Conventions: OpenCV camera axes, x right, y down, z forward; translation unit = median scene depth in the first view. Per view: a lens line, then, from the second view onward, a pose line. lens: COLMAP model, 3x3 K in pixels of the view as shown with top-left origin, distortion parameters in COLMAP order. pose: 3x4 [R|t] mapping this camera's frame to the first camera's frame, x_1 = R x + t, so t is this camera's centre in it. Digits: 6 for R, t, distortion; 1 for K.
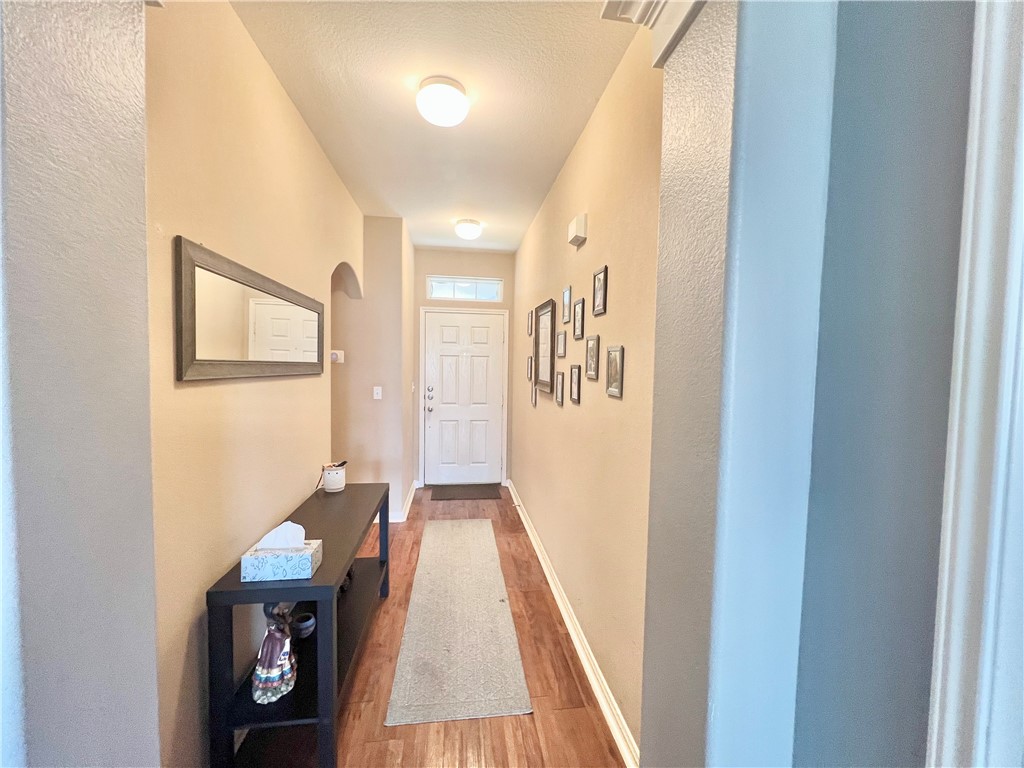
lens RADIAL K [[411.3, 0, 511.6], [0, 411.3, 385.0], [0, 0, 1]] dist [0.001469, 0.000252]
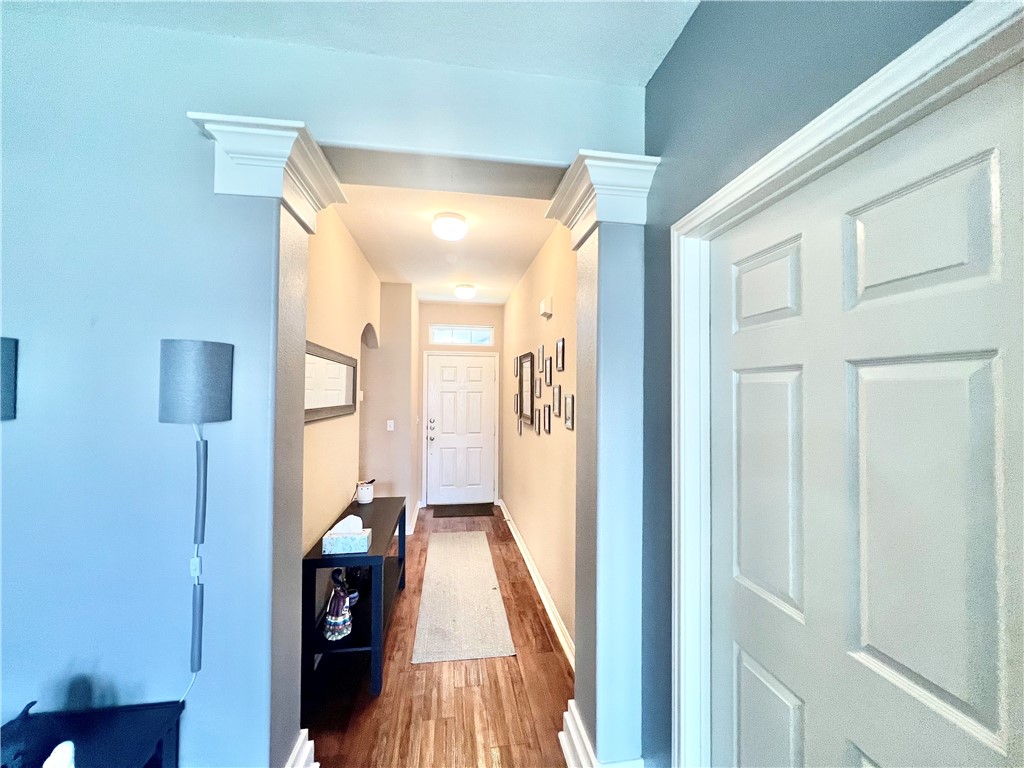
lens RADIAL K [[411.3, 0, 512.4], [0, 411.3, 385.3], [0, 0, 1]] dist [0.001469, 0.000252]
pose [[0.999765, -0.011043, 0.018654, 0.016058], [0.012229, 0.997827, -0.064740, -0.023696], [-0.017898, 0.064953, 0.997728, -0.322659]]
